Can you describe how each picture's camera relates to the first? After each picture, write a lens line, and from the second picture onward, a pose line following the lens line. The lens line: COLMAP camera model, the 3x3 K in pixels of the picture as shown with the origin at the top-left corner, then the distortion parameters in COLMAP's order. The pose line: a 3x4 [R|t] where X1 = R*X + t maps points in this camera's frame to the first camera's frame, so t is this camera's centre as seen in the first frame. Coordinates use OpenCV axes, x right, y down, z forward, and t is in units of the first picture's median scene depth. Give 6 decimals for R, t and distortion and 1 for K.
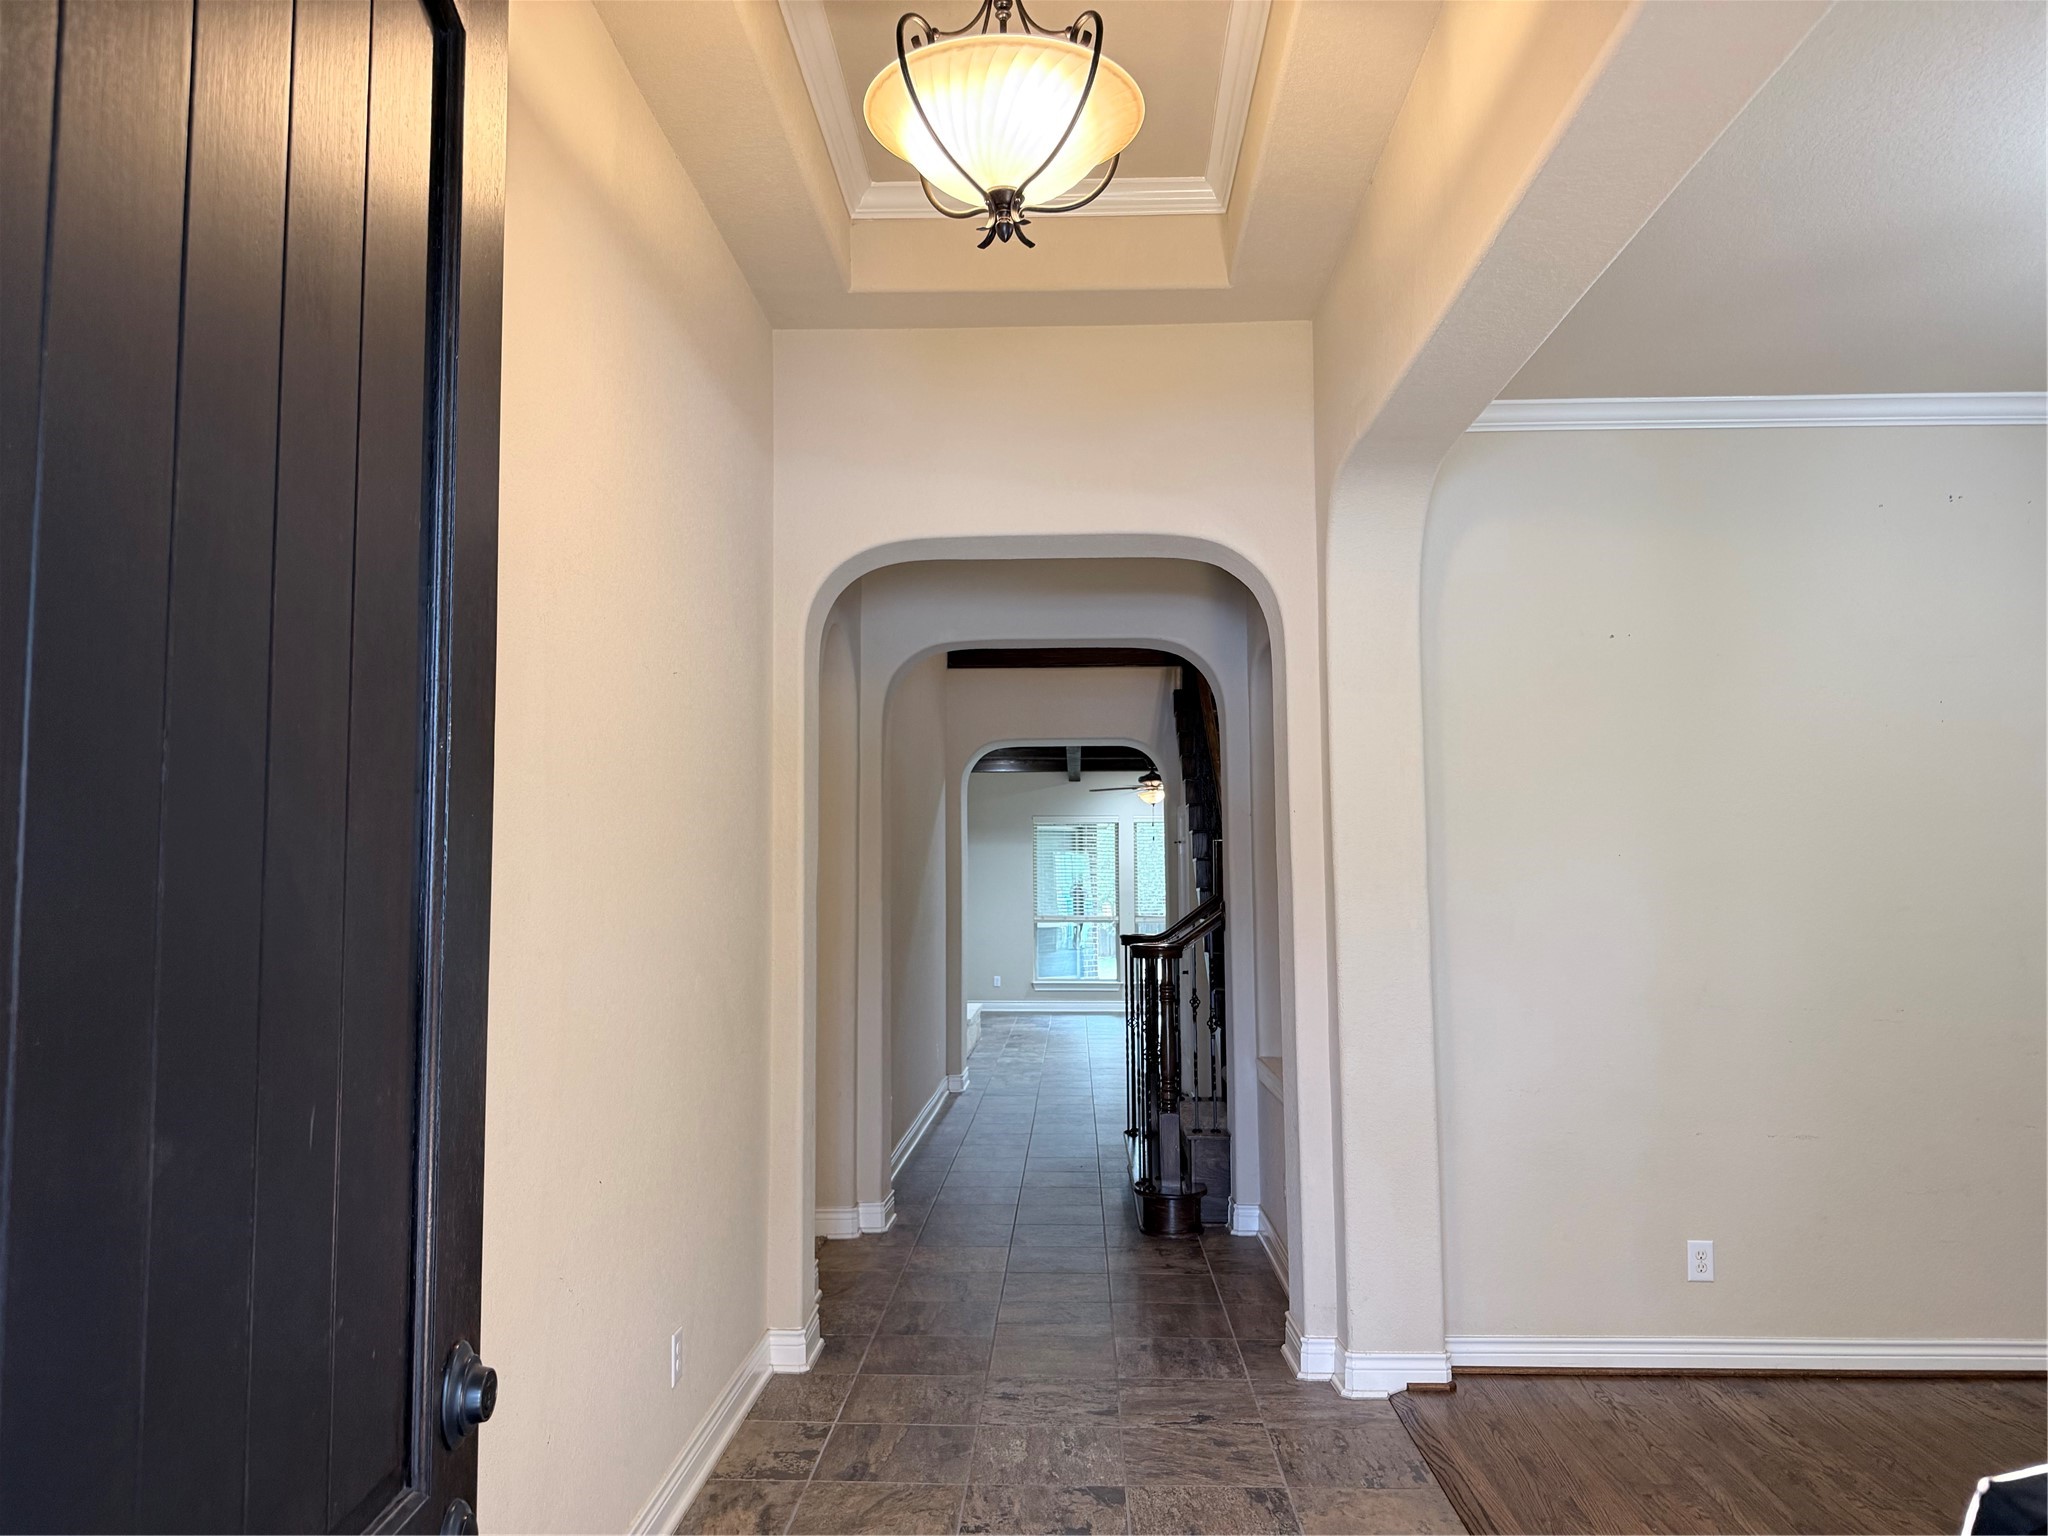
lens RADIAL K [[1450.2, 0, 1028.2], [0, 1450.2, 766.7], [0, 0, 1]] dist [0.069744, -0.079021]
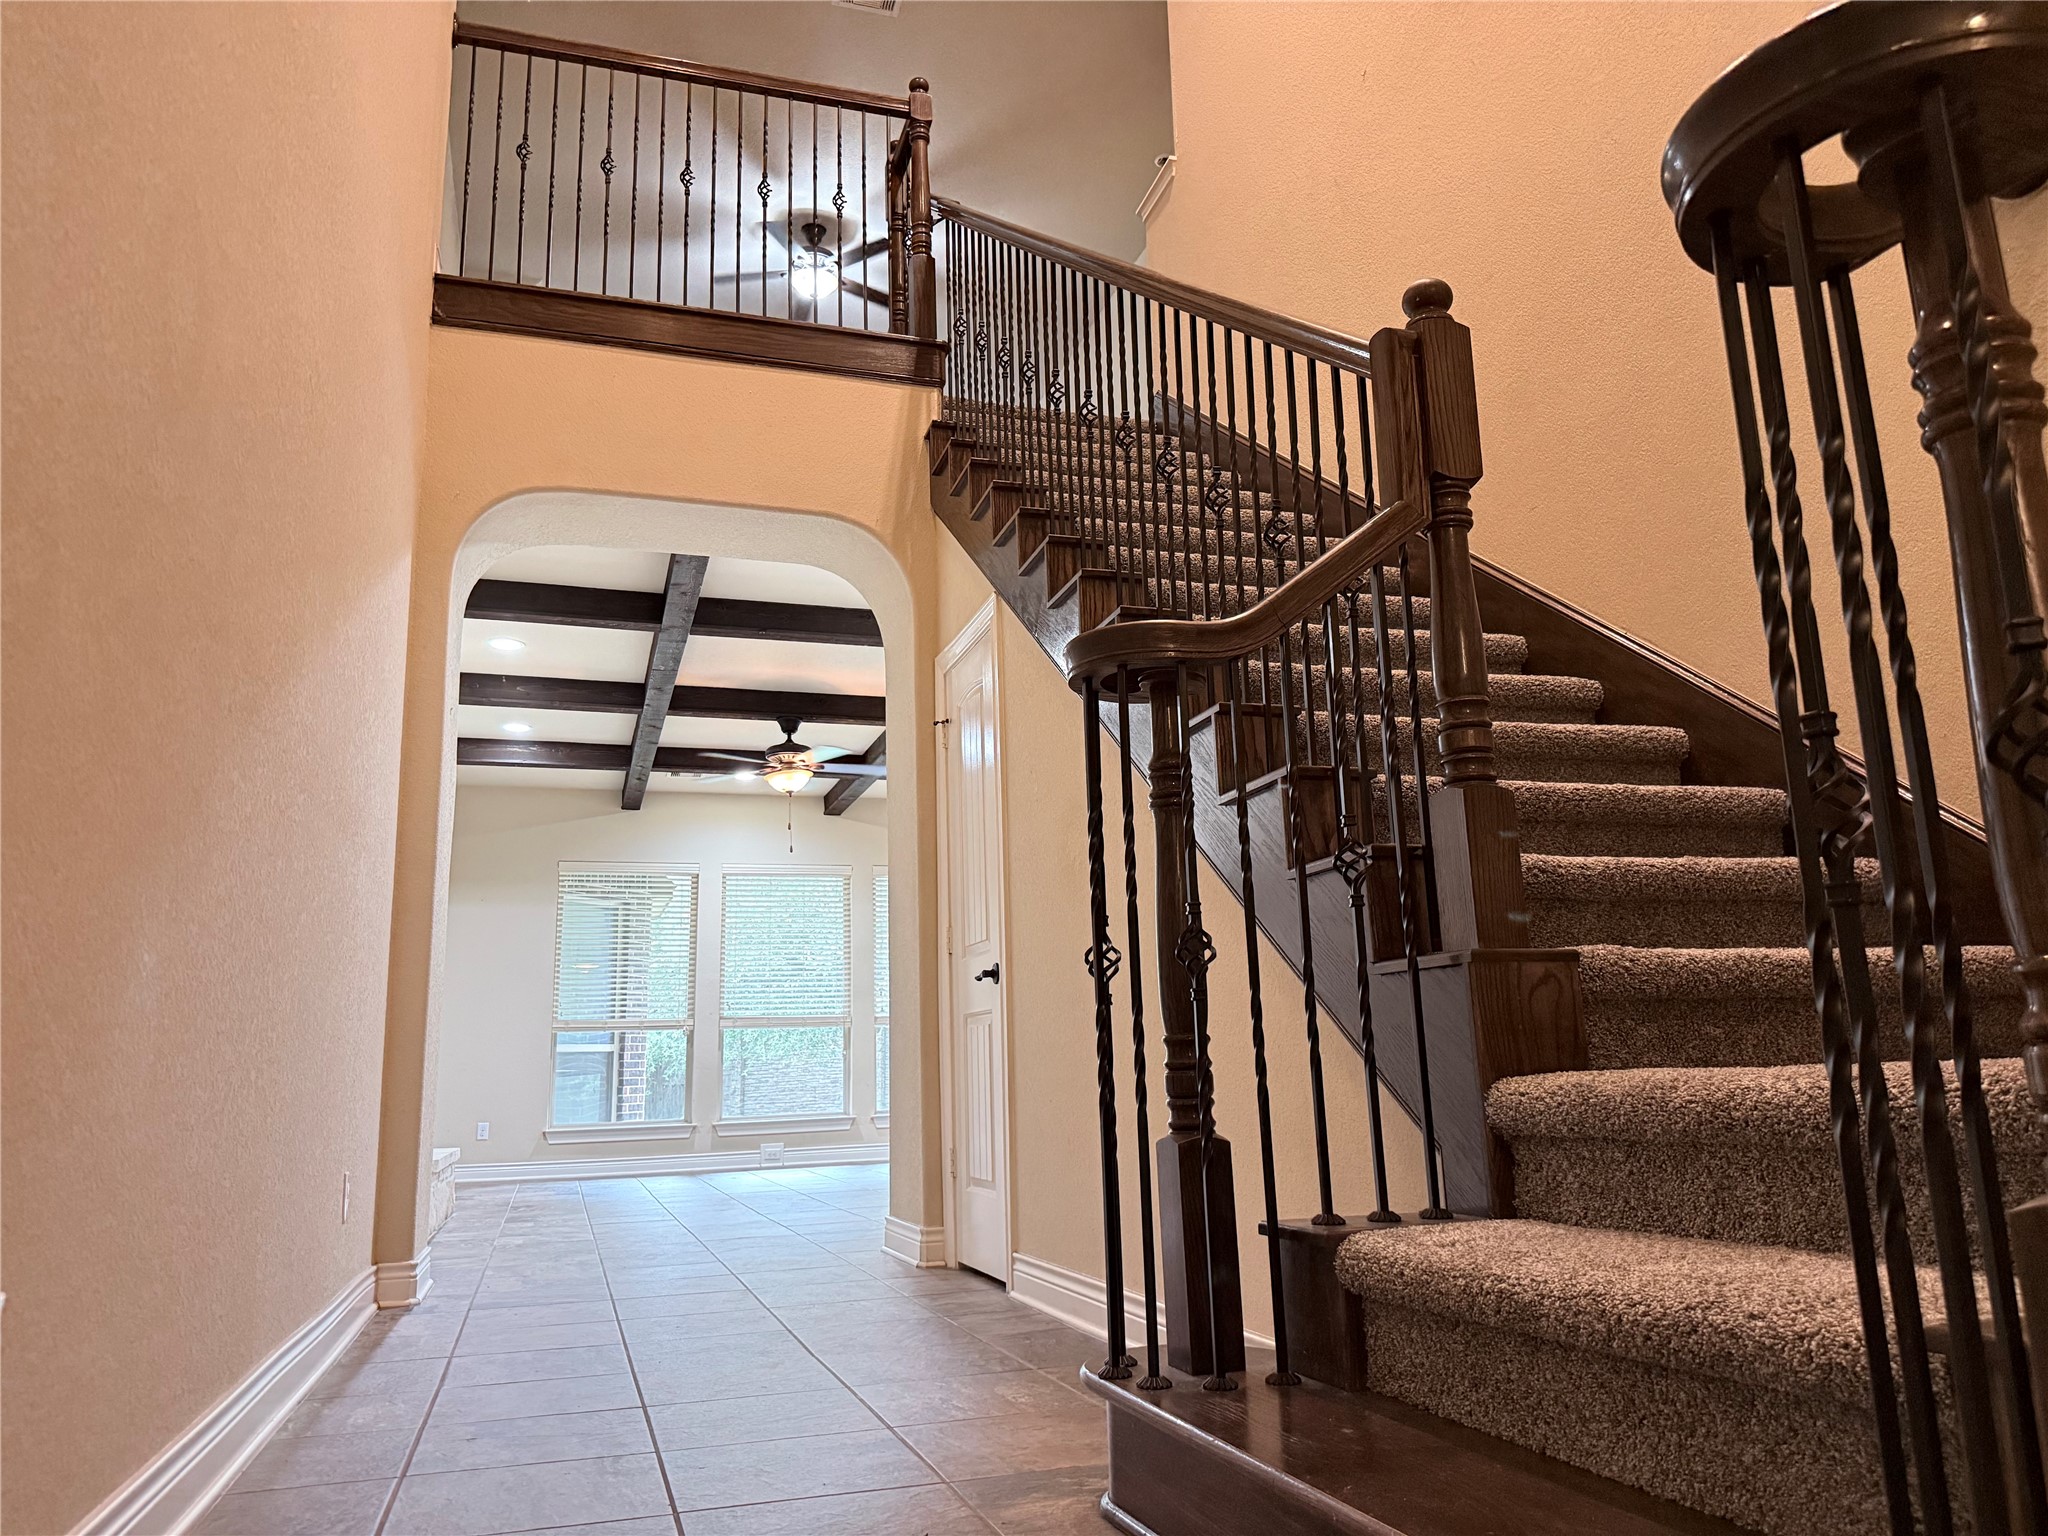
lens RADIAL K [[1450.2, 0, 1021.3], [0, 1450.2, 774.9], [0, 0, 1]] dist [0.069744, -0.079021]
pose [[0.944647, 0.045911, 0.324860, -0.022166], [-0.003757, 0.991609, -0.129217, 0.113703], [-0.328067, 0.120845, 0.936893, 0.477282]]
